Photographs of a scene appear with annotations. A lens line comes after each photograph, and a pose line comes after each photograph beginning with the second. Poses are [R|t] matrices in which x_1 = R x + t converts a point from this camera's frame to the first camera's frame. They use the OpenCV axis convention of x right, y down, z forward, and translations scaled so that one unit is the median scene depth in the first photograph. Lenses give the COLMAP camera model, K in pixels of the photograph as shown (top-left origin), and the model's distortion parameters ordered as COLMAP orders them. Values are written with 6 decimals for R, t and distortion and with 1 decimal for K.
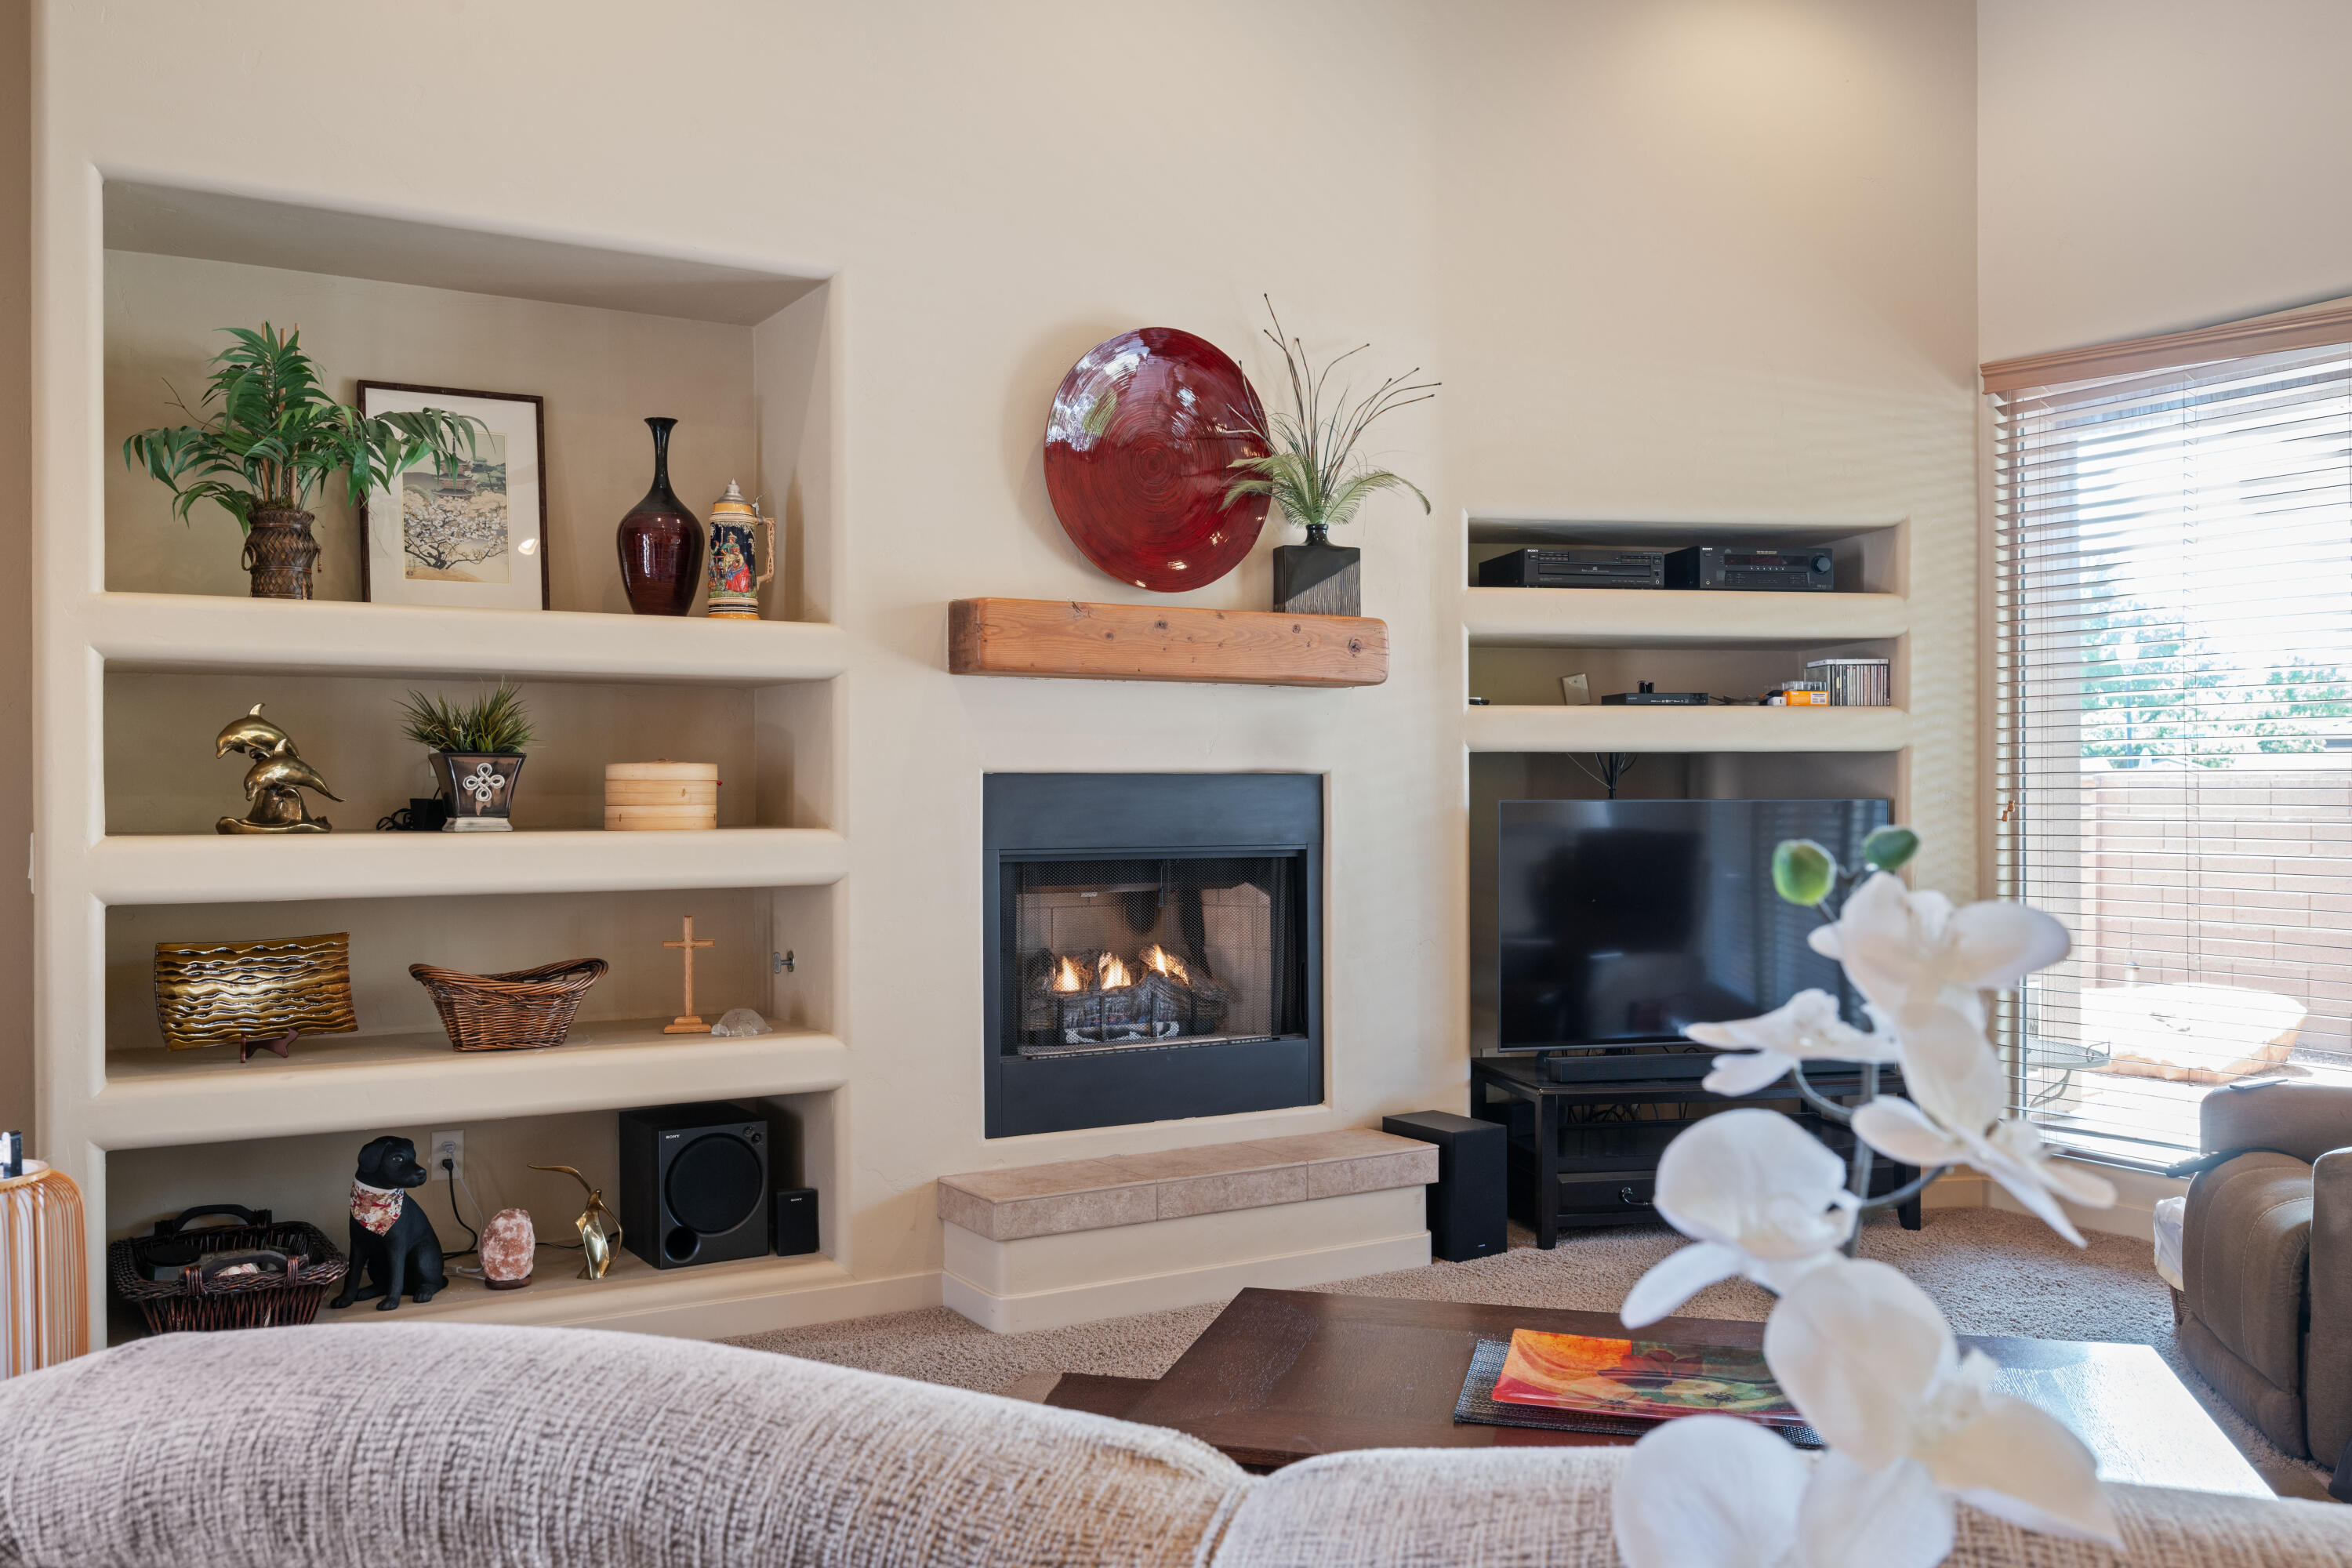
lens RADIAL K [[1923.9, 0, 1158.8], [0, 1923.9, 782.8], [0, 0, 1]] dist [0.003688, 0.001511]
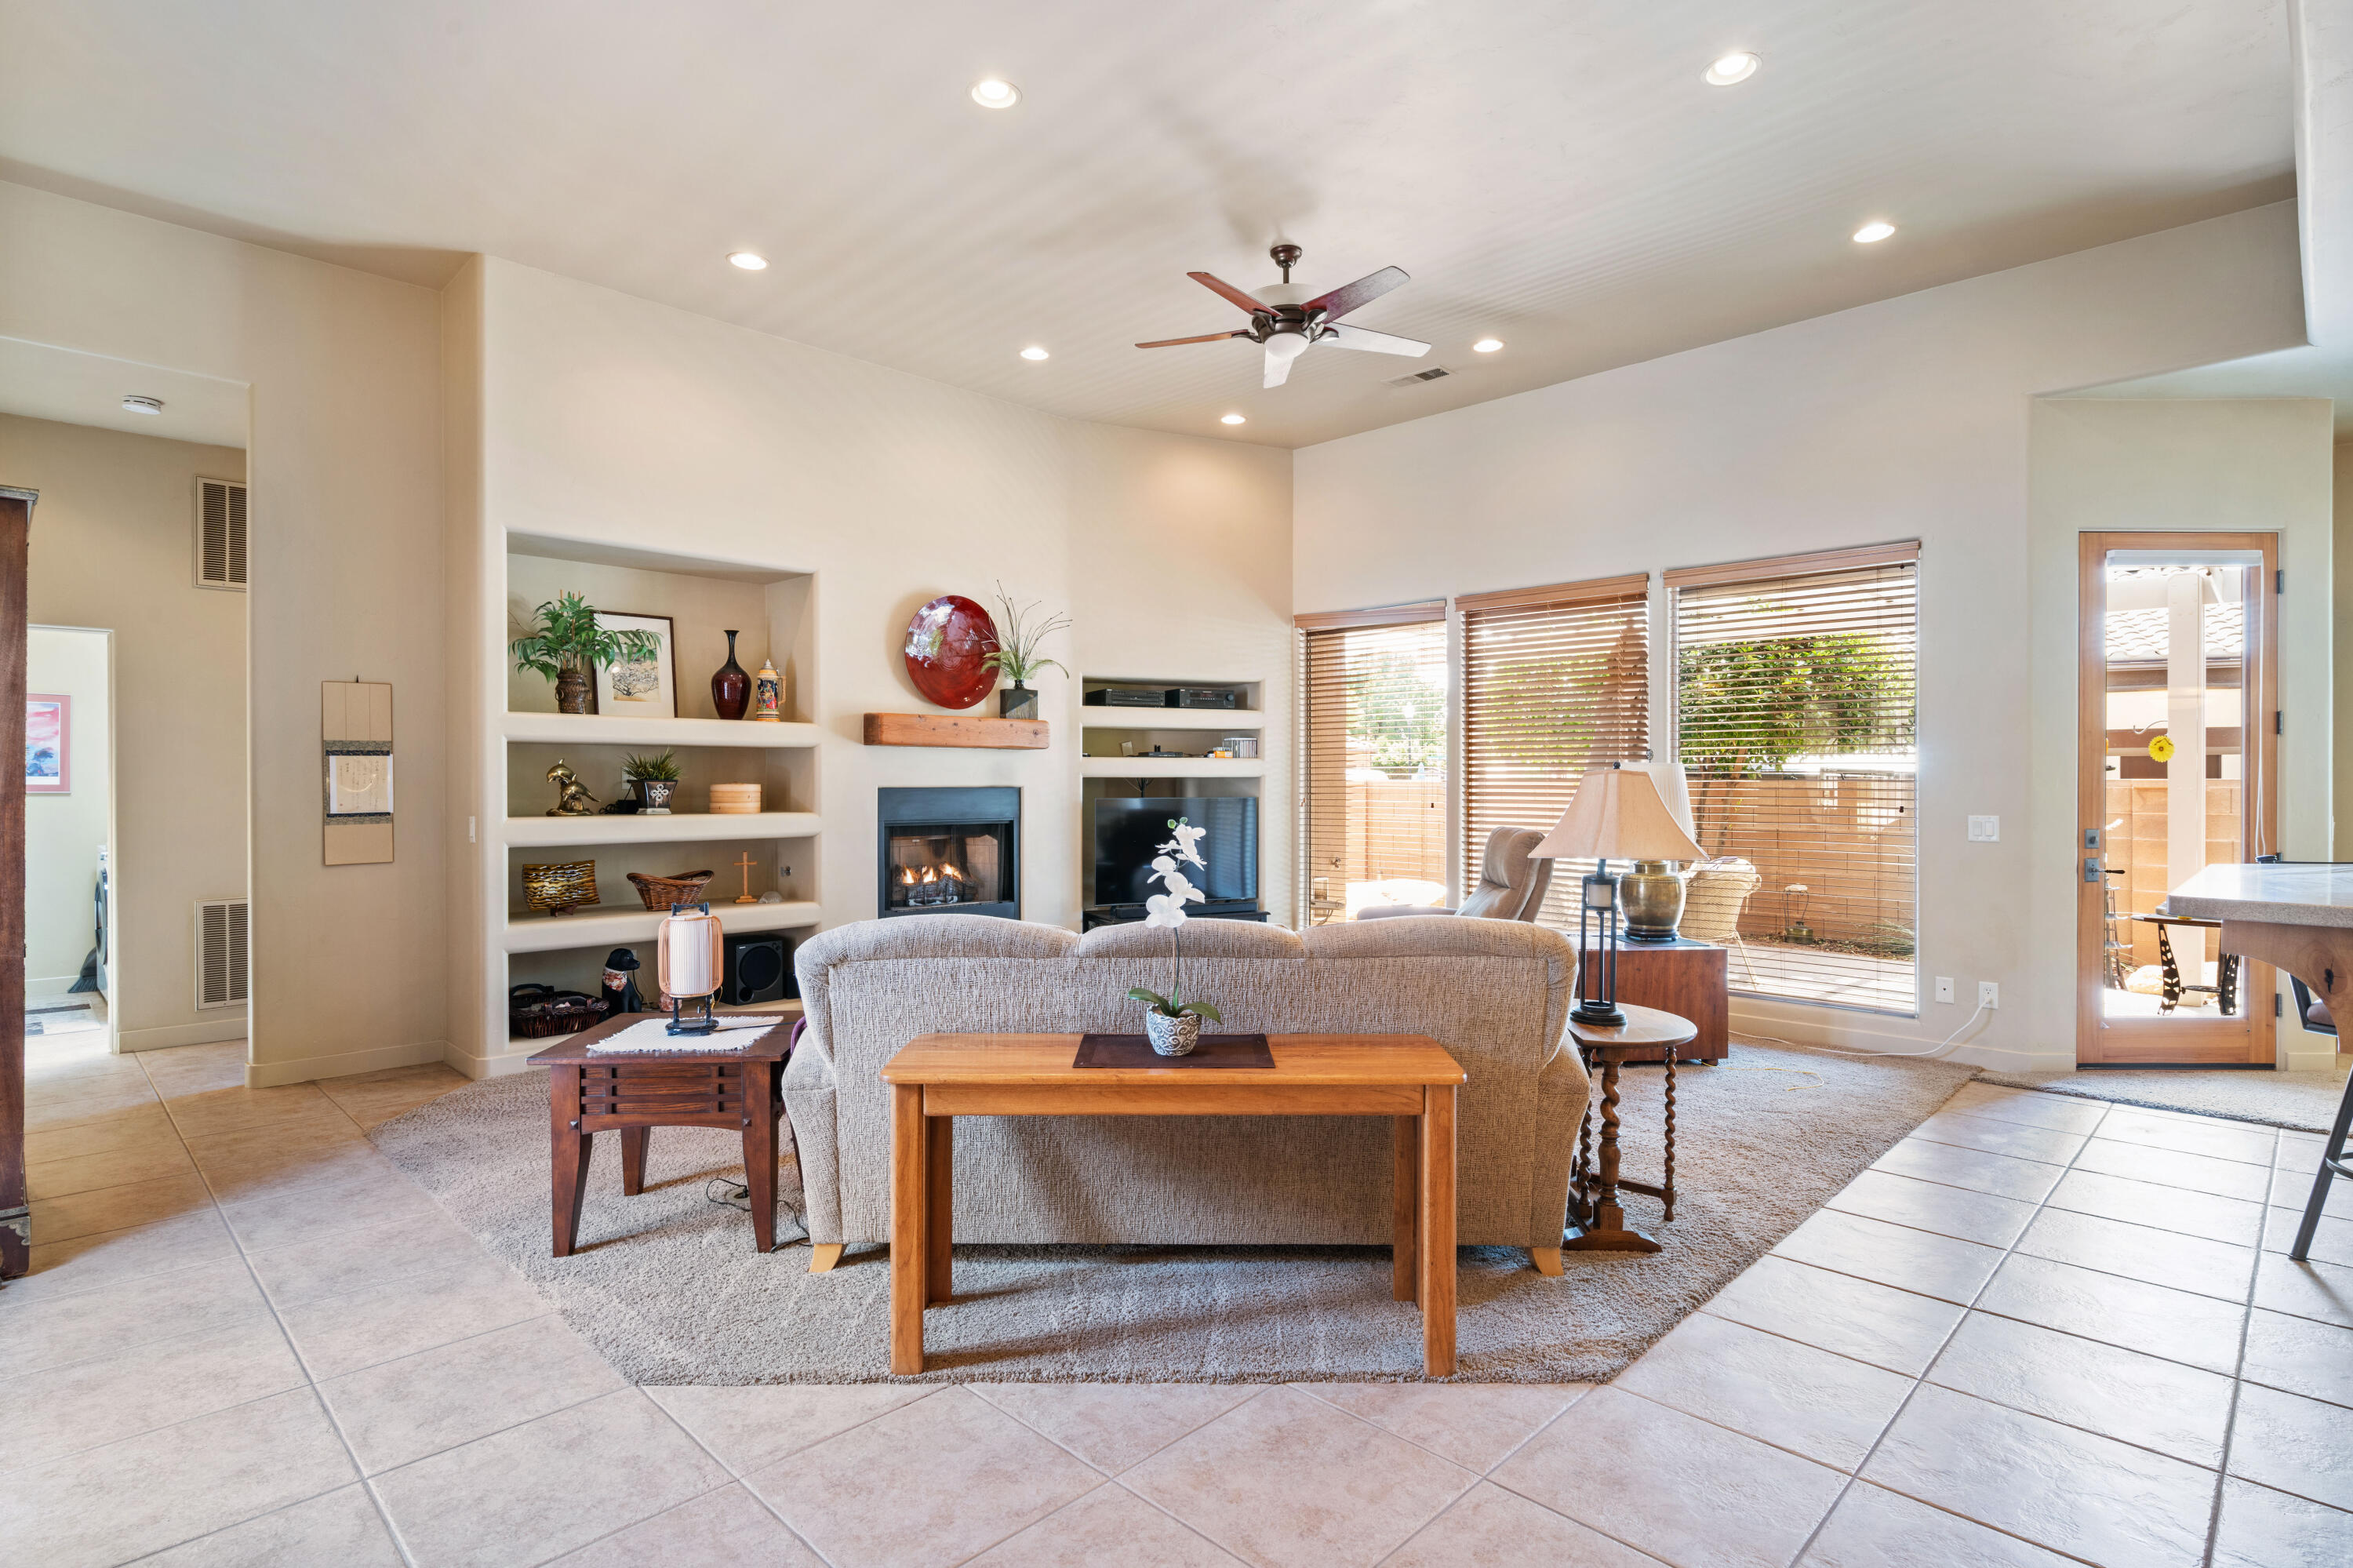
lens RADIAL K [[1190.6, 0, 1176.5], [0, 1190.6, 779.2], [0, 0, 1]] dist [-0.002584, 0.001560]
pose [[0.966321, 0.001879, 0.257334, -0.114818], [-0.001806, 0.999998, -0.000523, -0.015809], [-0.257335, 0.000041, 0.966322, -0.481491]]
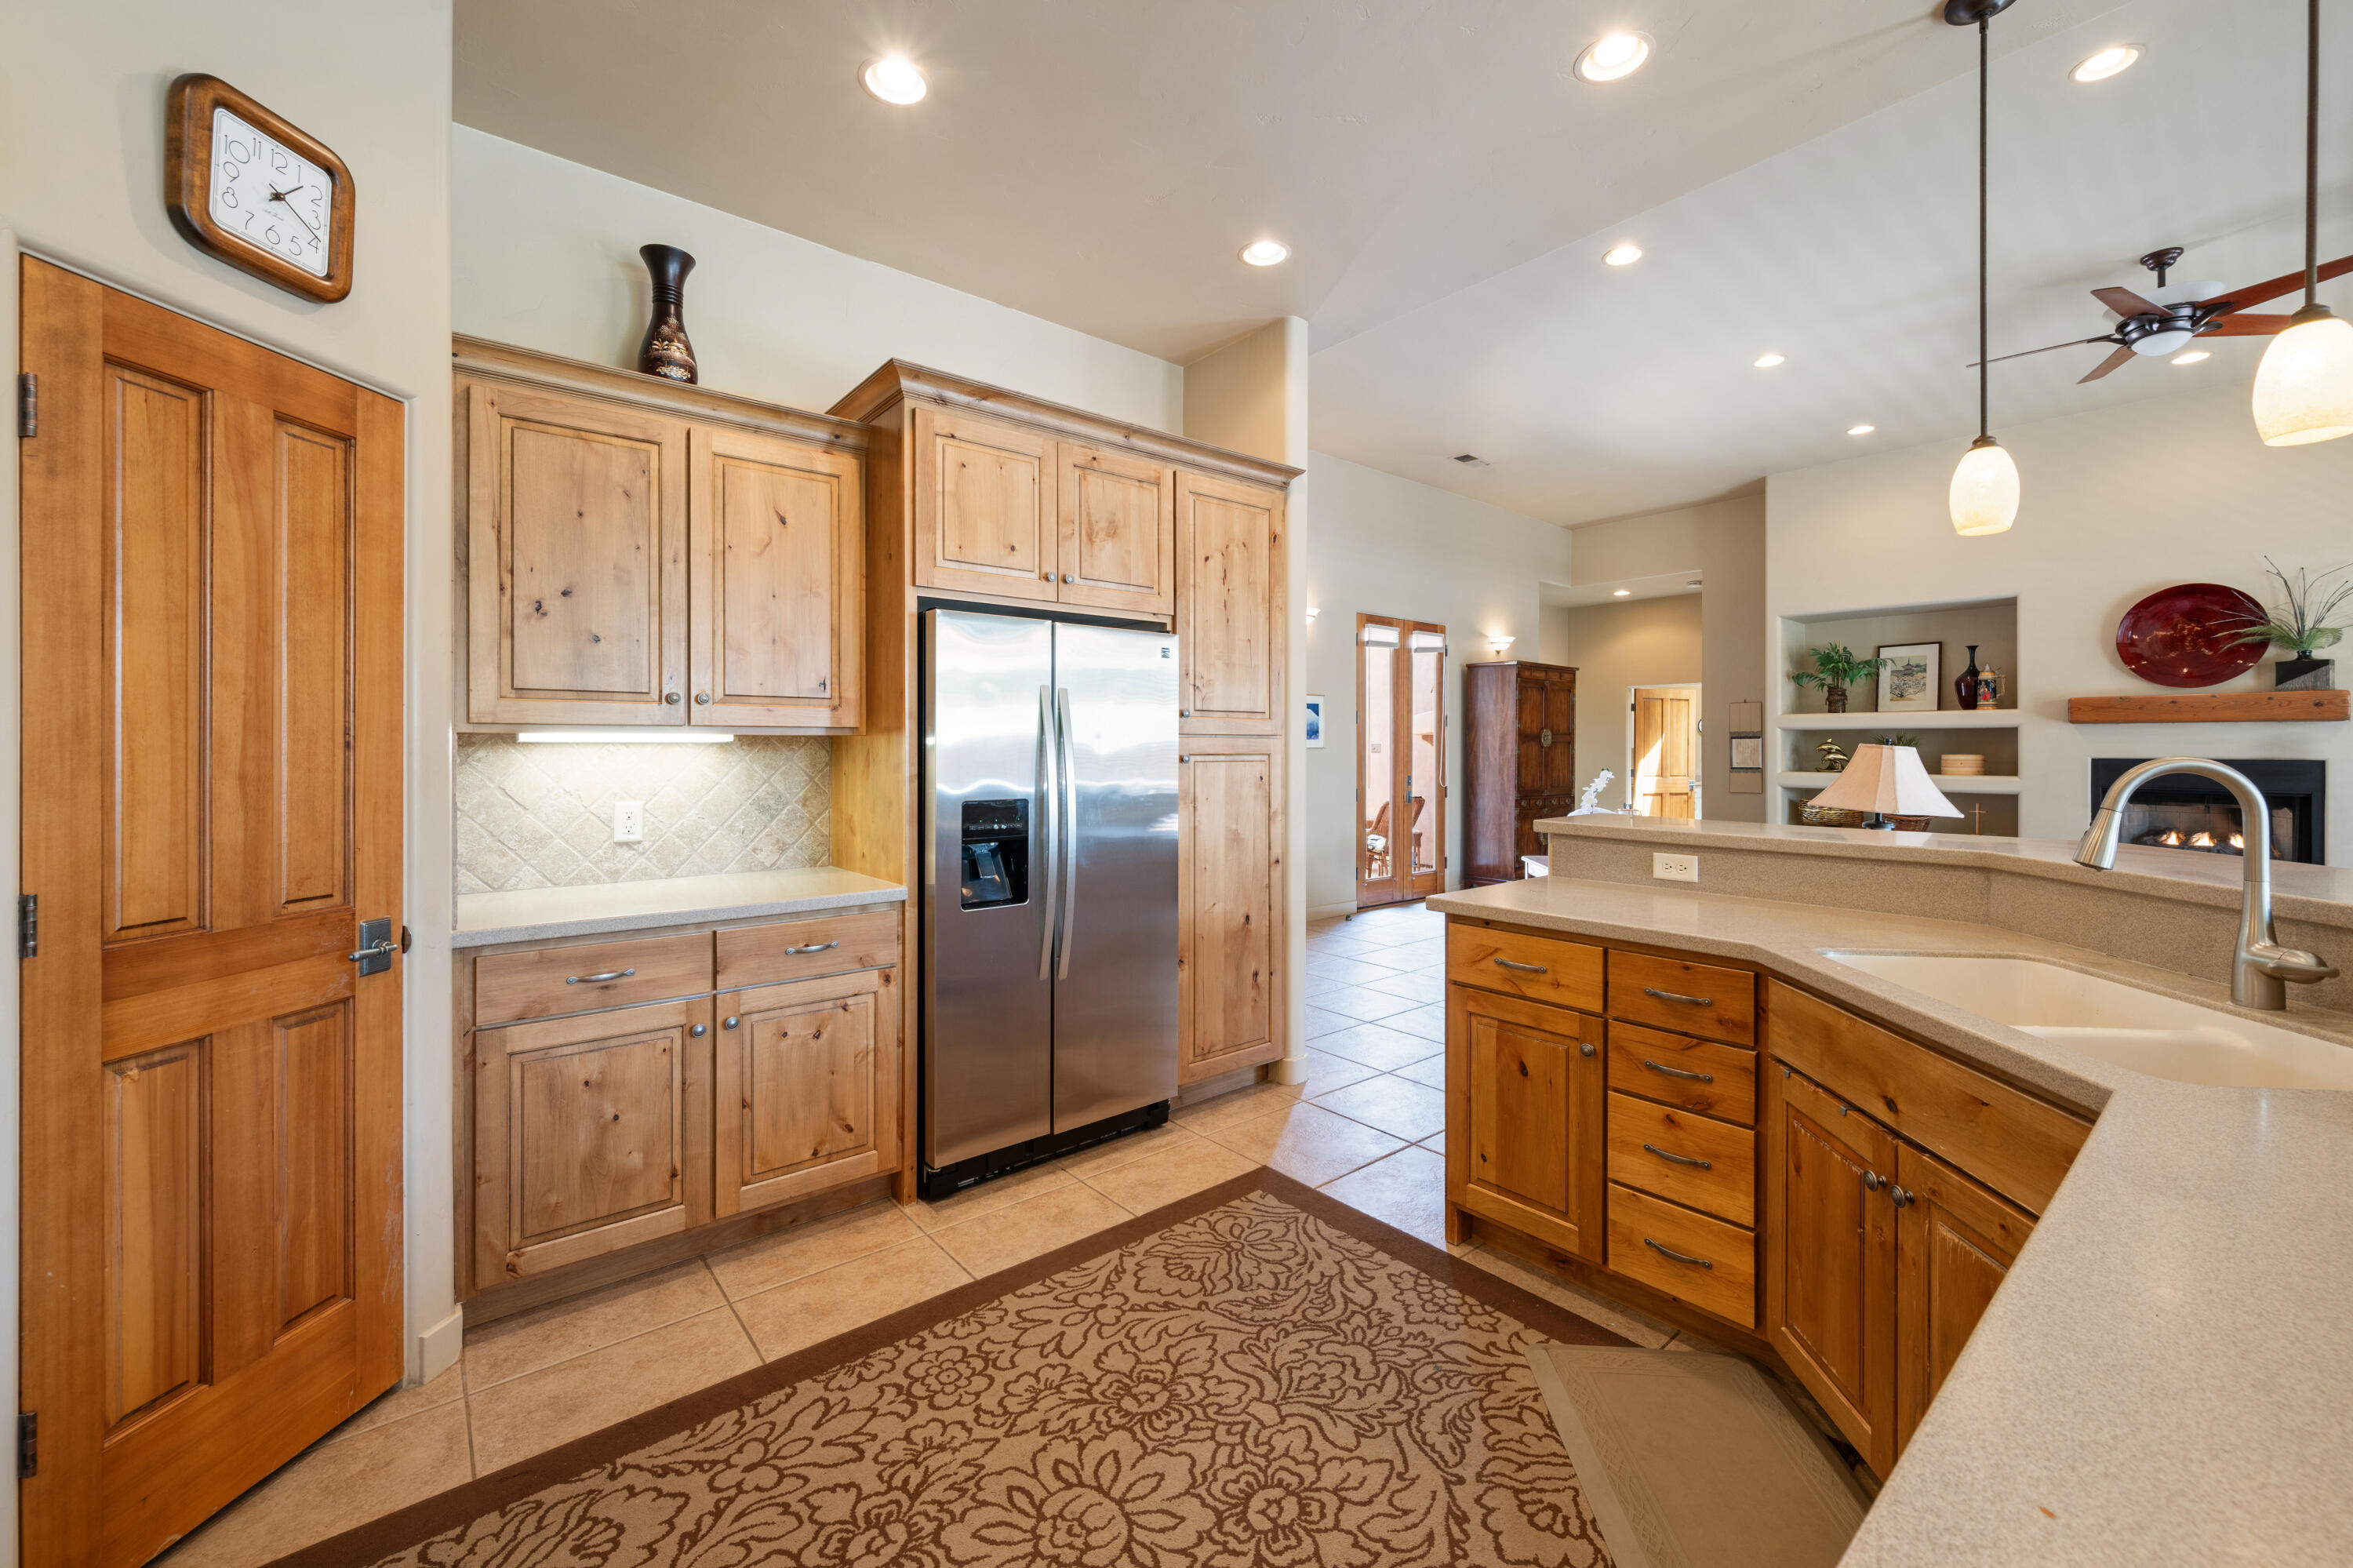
lens RADIAL K [[934.6, 0, 1188.4], [0, 934.6, 753.0], [0, 0, 1]] dist [0.003317, -0.001205]
pose [[0.171210, 0.006349, -0.985214, 1.055087], [-0.002409, 0.999979, 0.006025, -0.018448], [0.985232, 0.001342, 0.171222, -0.547802]]
